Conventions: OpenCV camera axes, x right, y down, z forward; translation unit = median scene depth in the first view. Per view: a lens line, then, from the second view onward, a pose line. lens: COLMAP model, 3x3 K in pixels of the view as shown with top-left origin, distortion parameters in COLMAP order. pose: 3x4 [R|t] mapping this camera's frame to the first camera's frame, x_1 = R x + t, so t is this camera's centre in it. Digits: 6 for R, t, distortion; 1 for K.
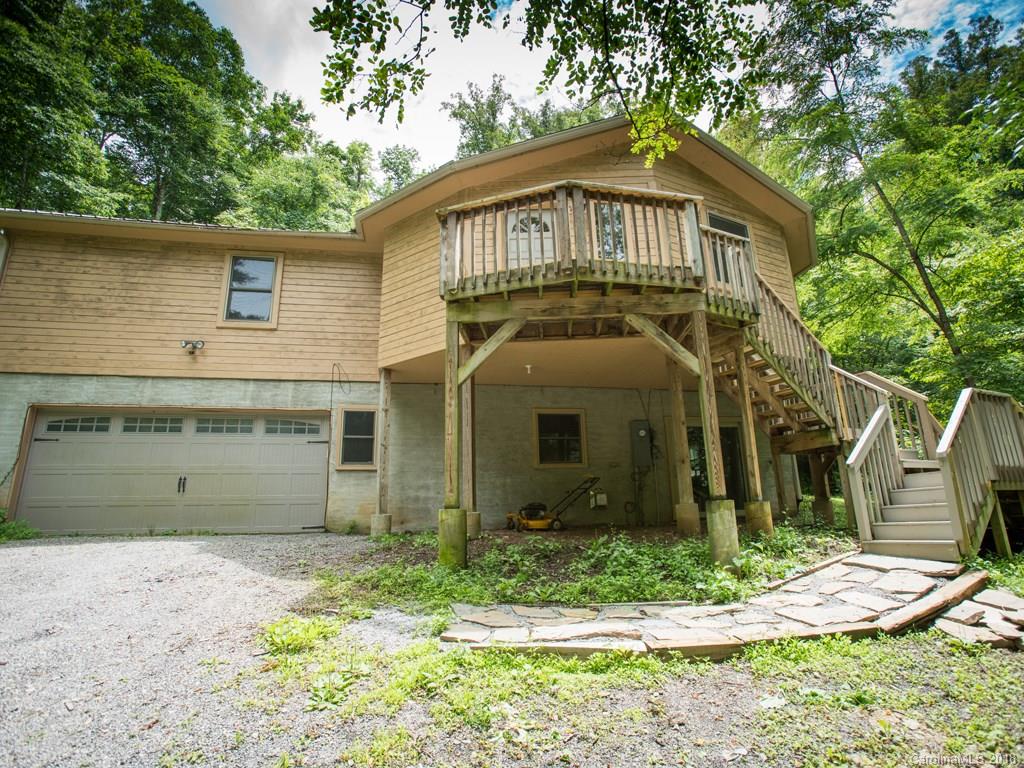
lens RADIAL K [[488.4, 0, 510.9], [0, 488.4, 386.1], [0, 0, 1]] dist [-0.036923, 0.002471]
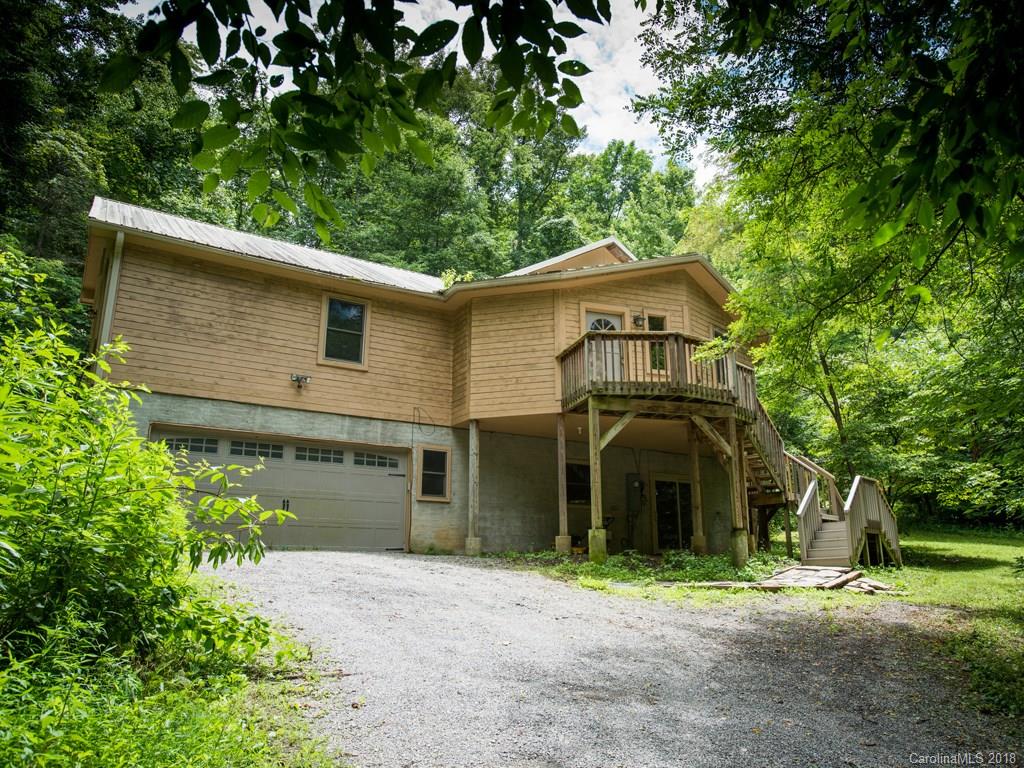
lens RADIAL K [[695.4, 0, 512.3], [0, 695.4, 387.3], [0, 0, 1]] dist [-0.034605, -0.003923]
pose [[0.937311, 0.109748, 0.330762, -0.736733], [-0.104904, 0.993950, -0.032521, -0.067512], [-0.332330, -0.004216, 0.943154, -0.650326]]
